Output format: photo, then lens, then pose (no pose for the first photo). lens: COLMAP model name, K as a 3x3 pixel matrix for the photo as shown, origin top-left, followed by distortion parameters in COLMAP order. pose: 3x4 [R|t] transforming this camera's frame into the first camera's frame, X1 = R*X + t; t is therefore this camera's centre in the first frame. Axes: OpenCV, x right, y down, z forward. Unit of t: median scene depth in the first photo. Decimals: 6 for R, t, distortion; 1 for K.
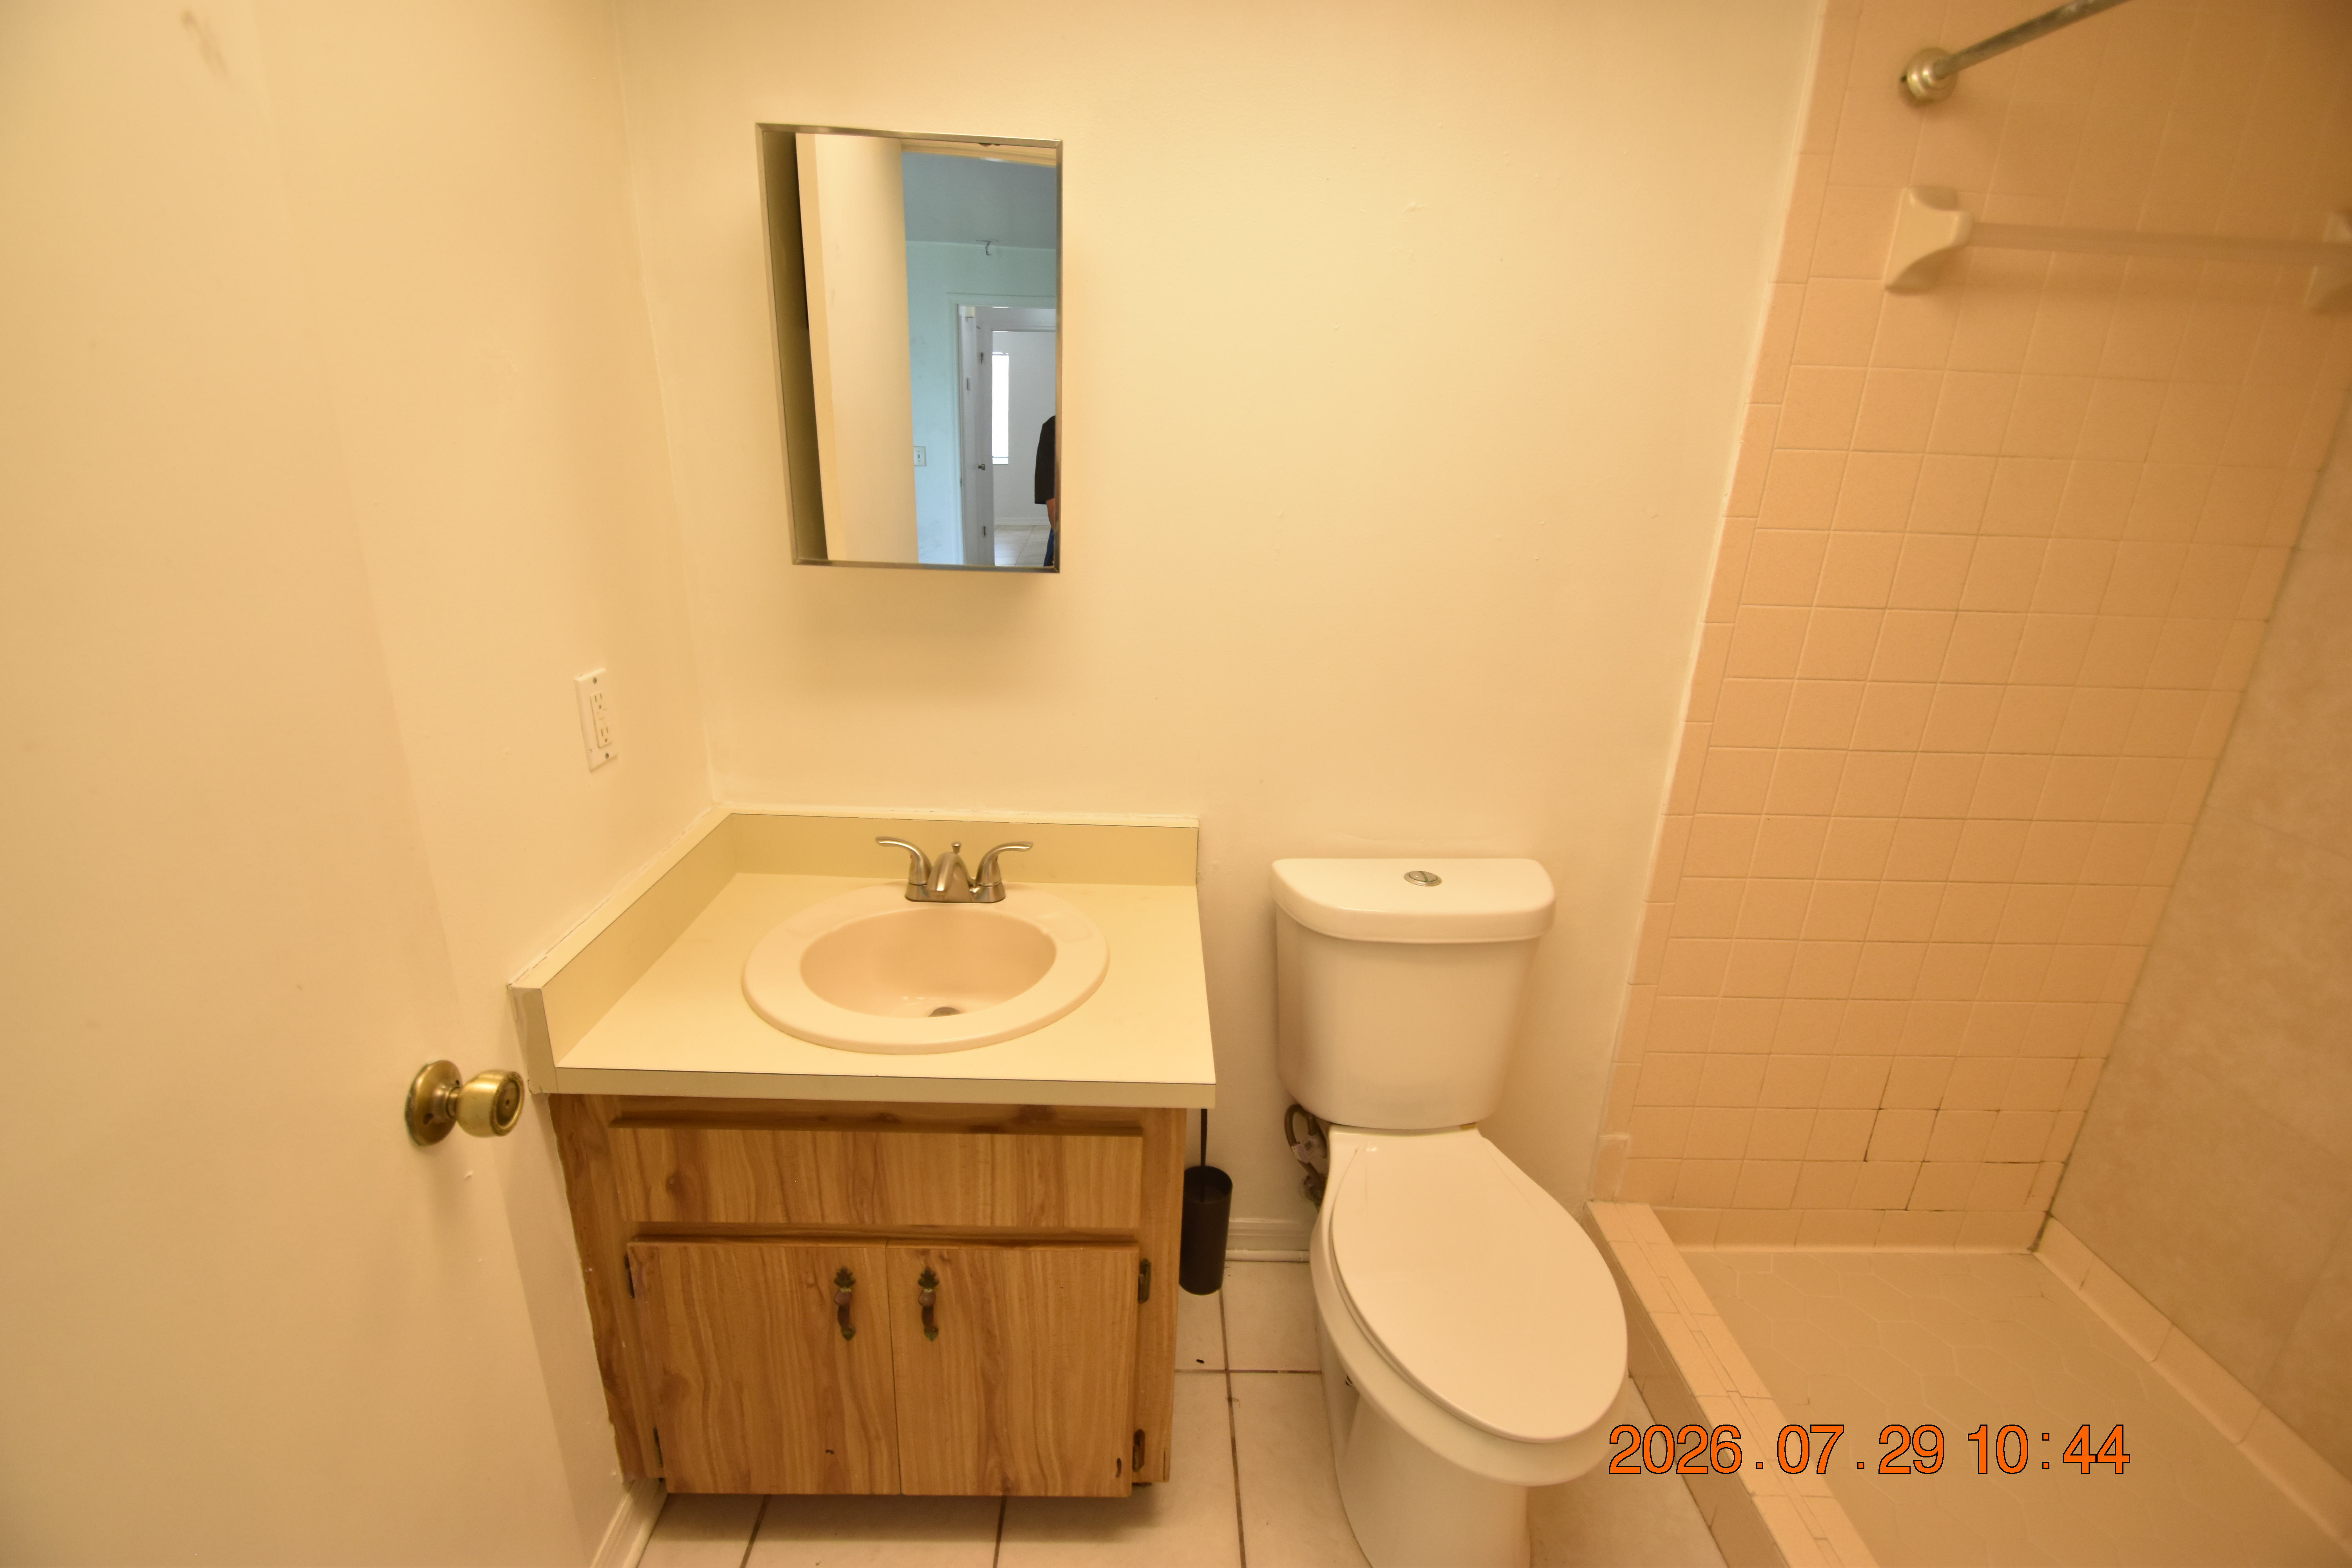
lens RADIAL K [[1023.9, 0, 1167.8], [0, 1023.9, 777.3], [0, 0, 1]] dist [0.000452, -0.007087]
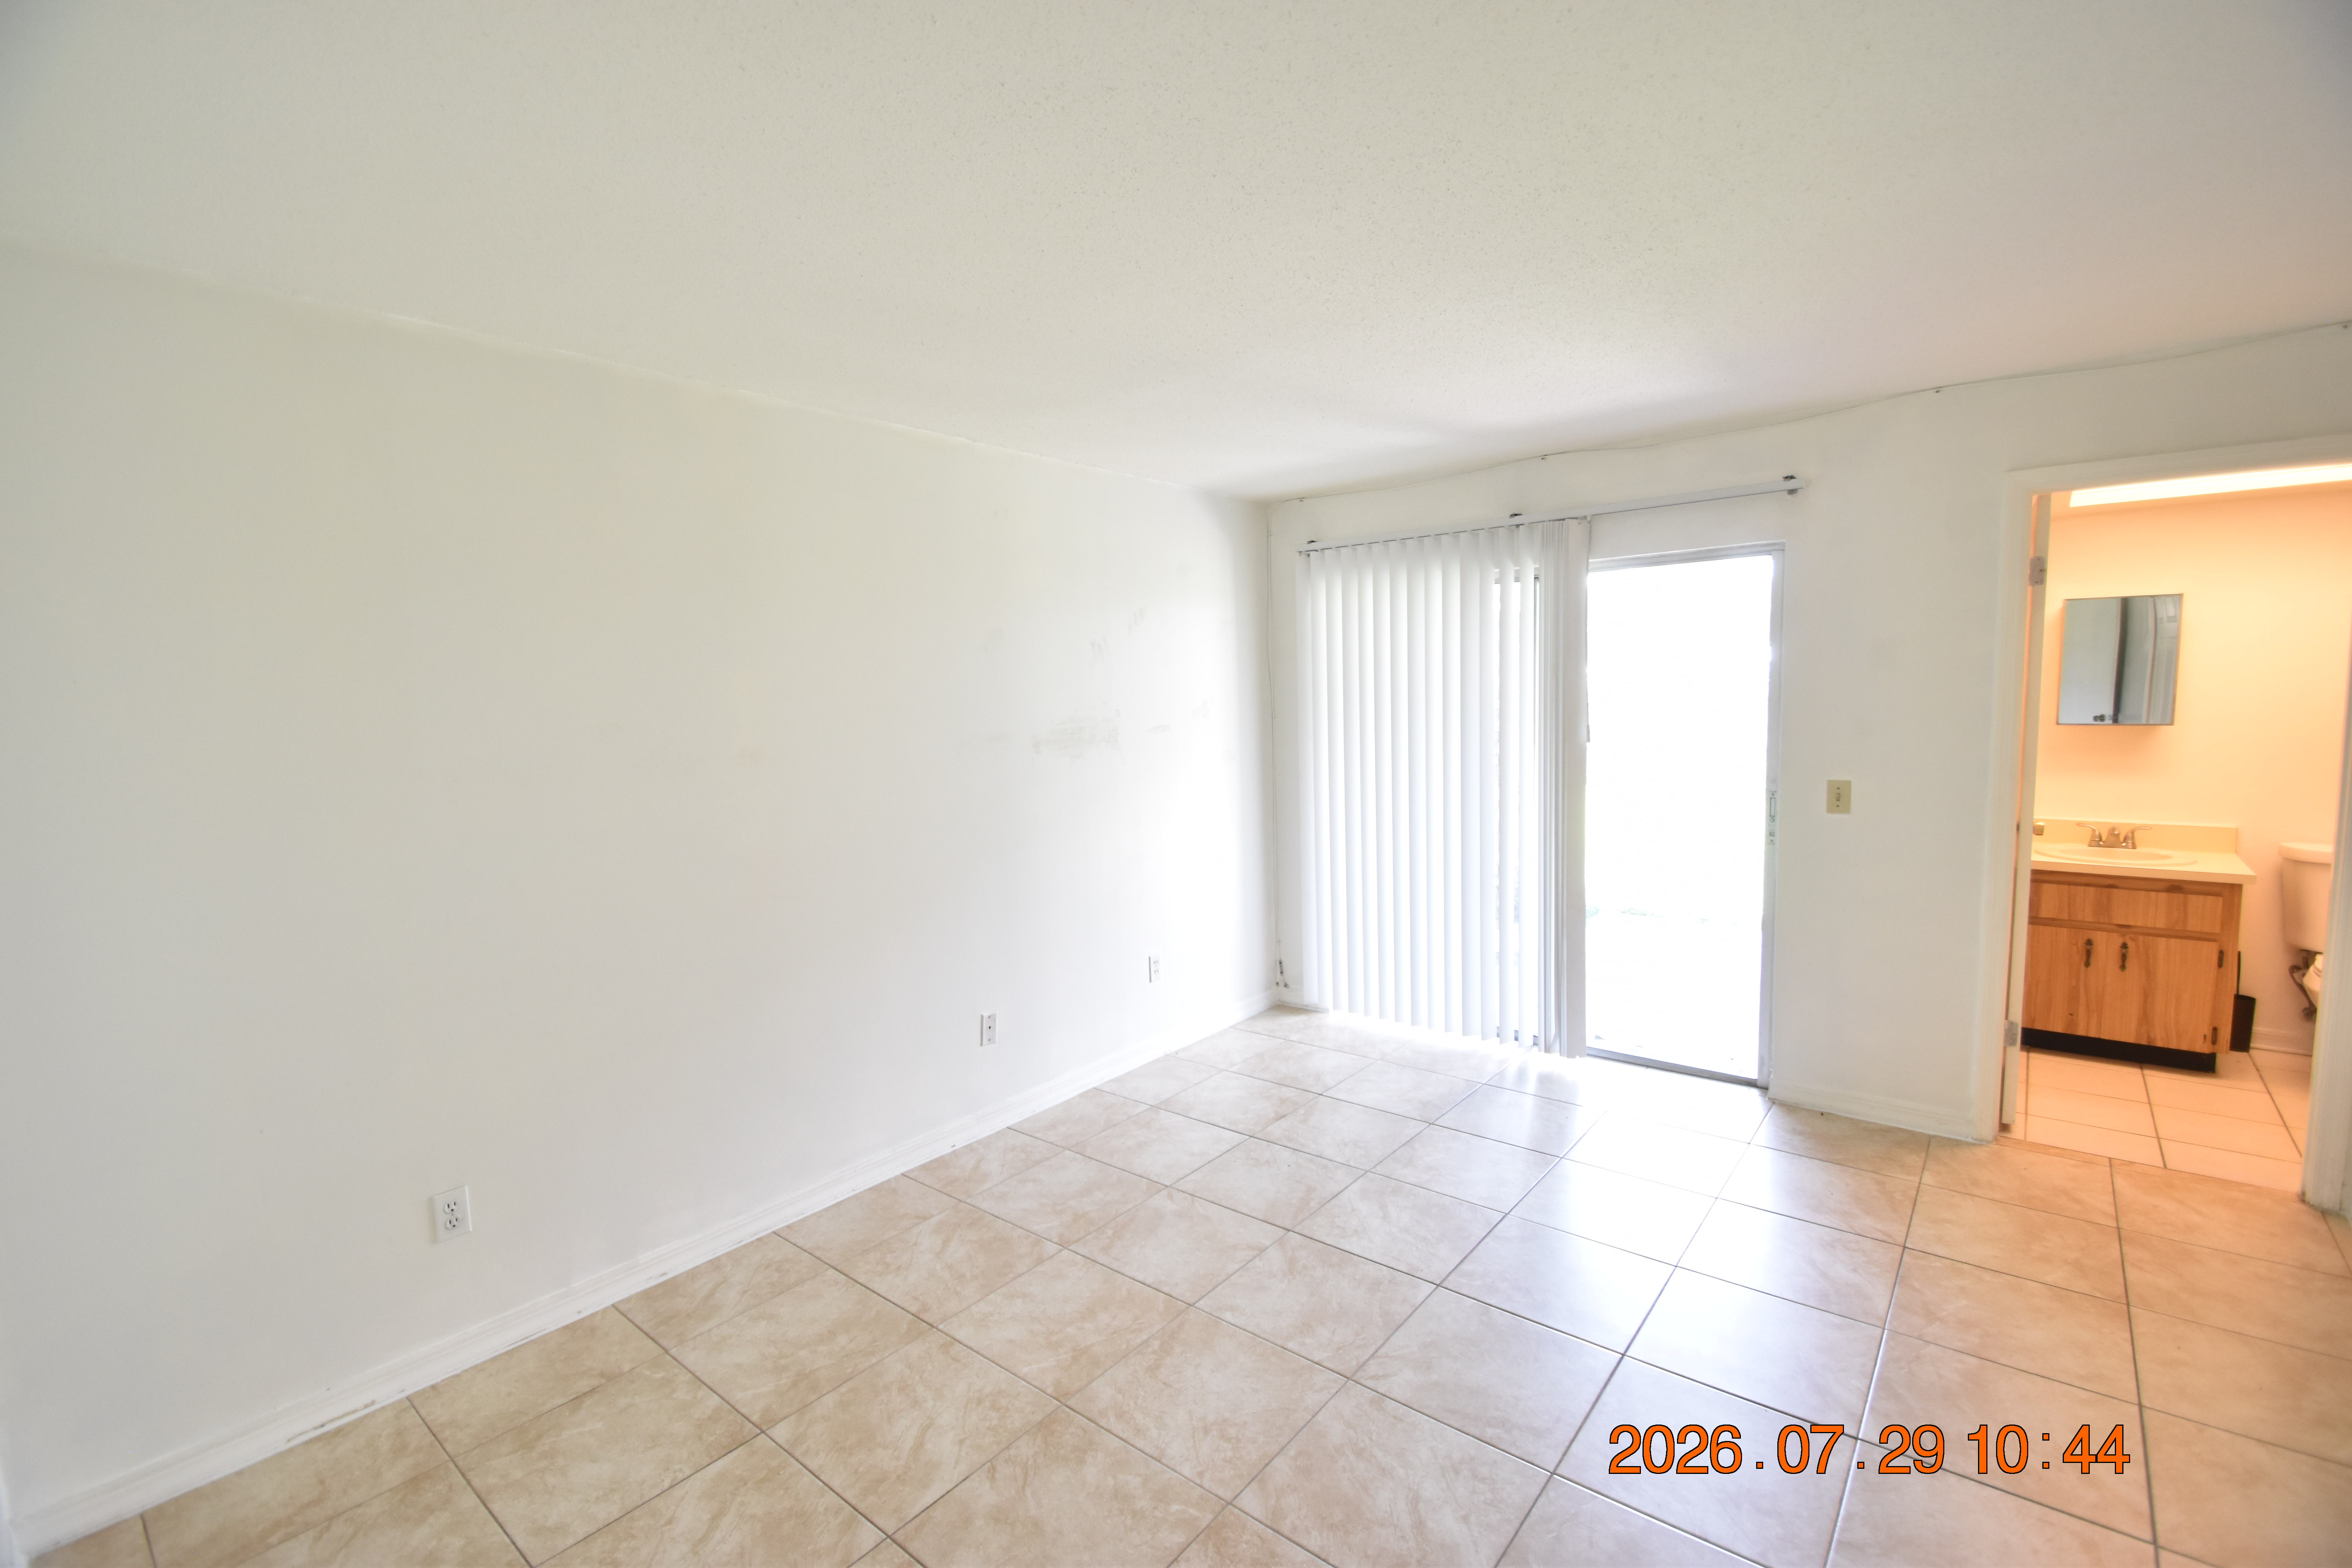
lens RADIAL K [[1023.9, 0, 1166.4], [0, 1023.9, 782.0], [0, 0, 1]] dist [0.000452, -0.007087]
pose [[0.749416, 0.005095, -0.662080, -0.364089], [-0.160677, 0.971478, -0.174396, 0.998646], [0.642307, 0.237077, 0.728860, -3.182344]]
